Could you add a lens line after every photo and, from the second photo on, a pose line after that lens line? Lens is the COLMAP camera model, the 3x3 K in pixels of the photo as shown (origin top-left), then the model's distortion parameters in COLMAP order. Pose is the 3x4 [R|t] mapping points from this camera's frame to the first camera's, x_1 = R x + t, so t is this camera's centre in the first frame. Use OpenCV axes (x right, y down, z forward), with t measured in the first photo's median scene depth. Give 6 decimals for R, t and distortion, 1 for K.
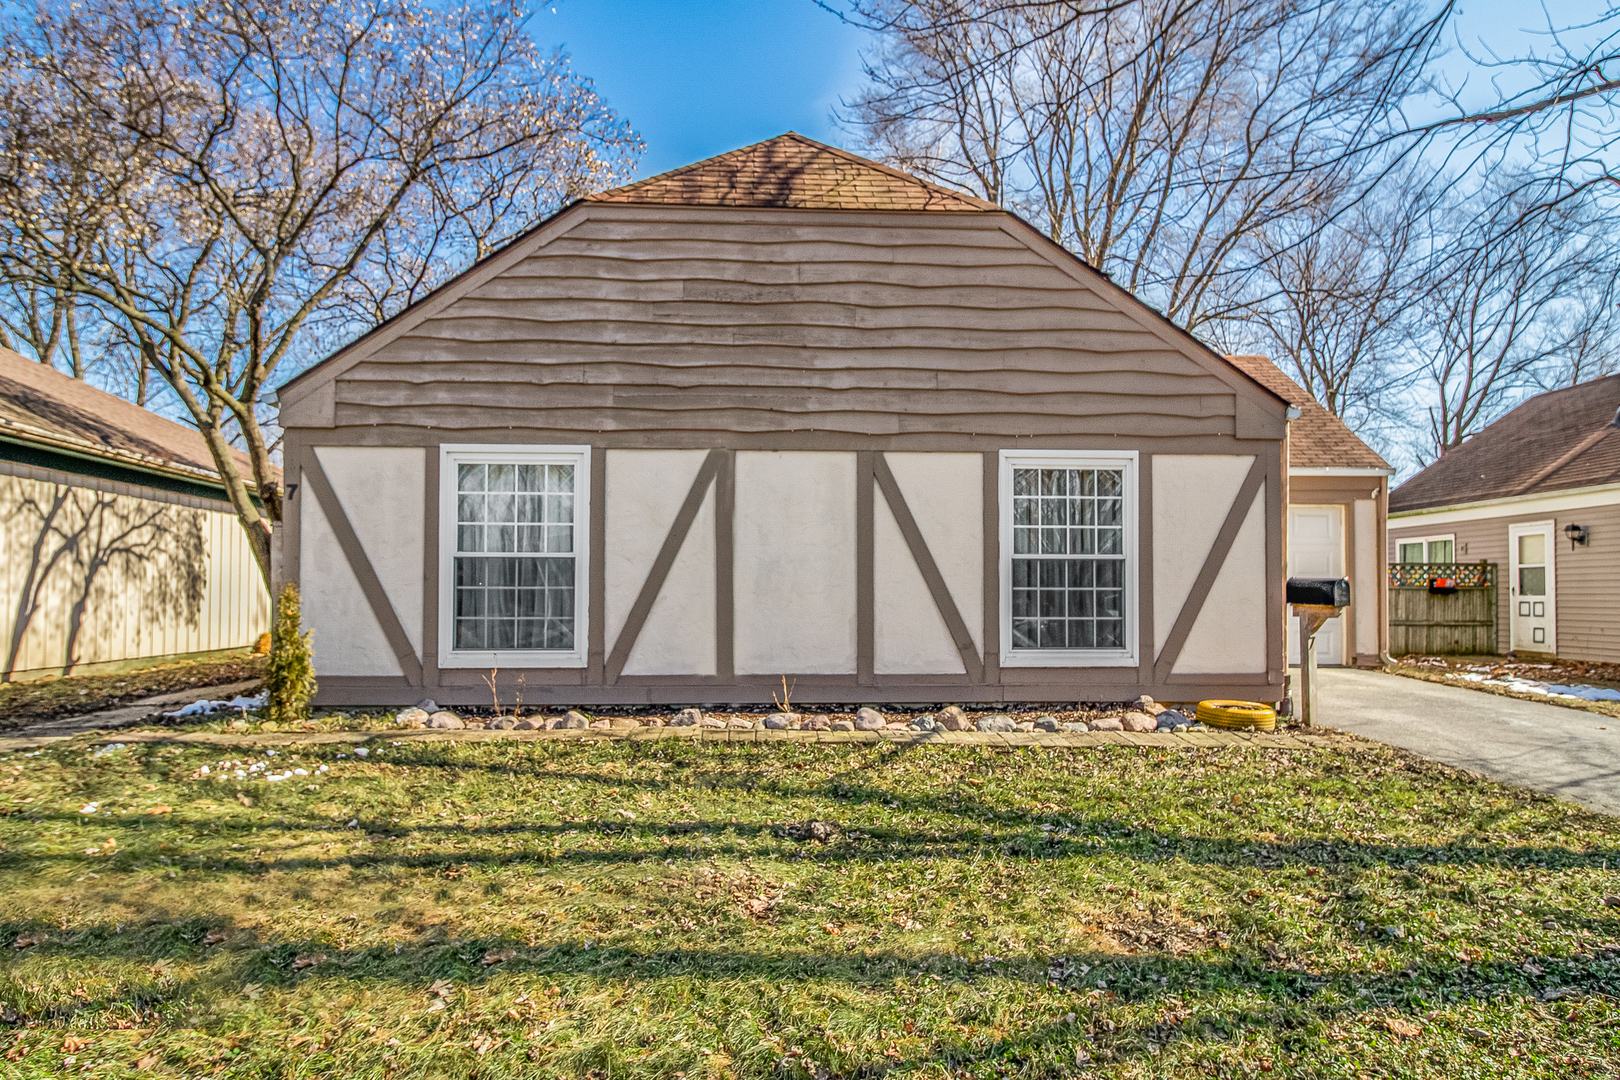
lens RADIAL K [[755.7, 0, 810.4], [0, 755.7, 566.7], [0, 0, 1]] dist [0.000428, -0.000001]
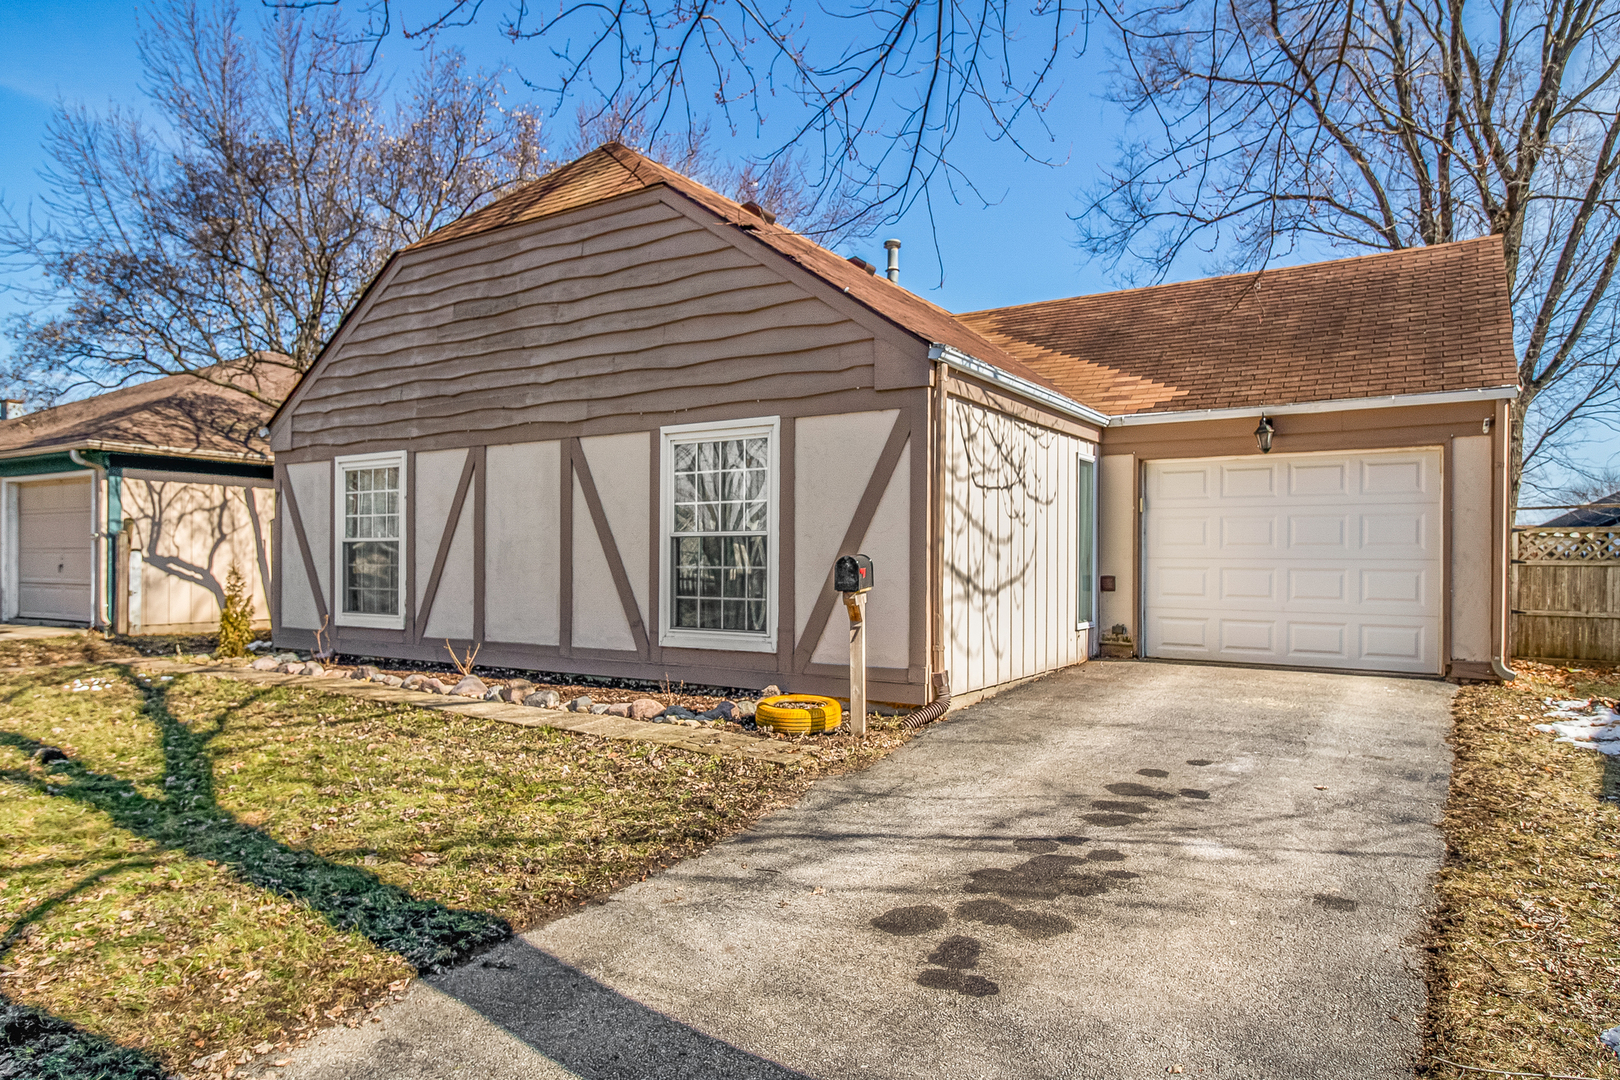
lens RADIAL K [[984.4, 0, 811.1], [0, 984.4, 549.1], [0, 0, 1]] dist [0.008078, 0.000203]
pose [[0.819597, -0.007313, -0.572893, 1.151523], [0.011662, 0.999924, 0.003920, 0.002453], [0.572821, -0.009894, 0.819620, 0.056857]]
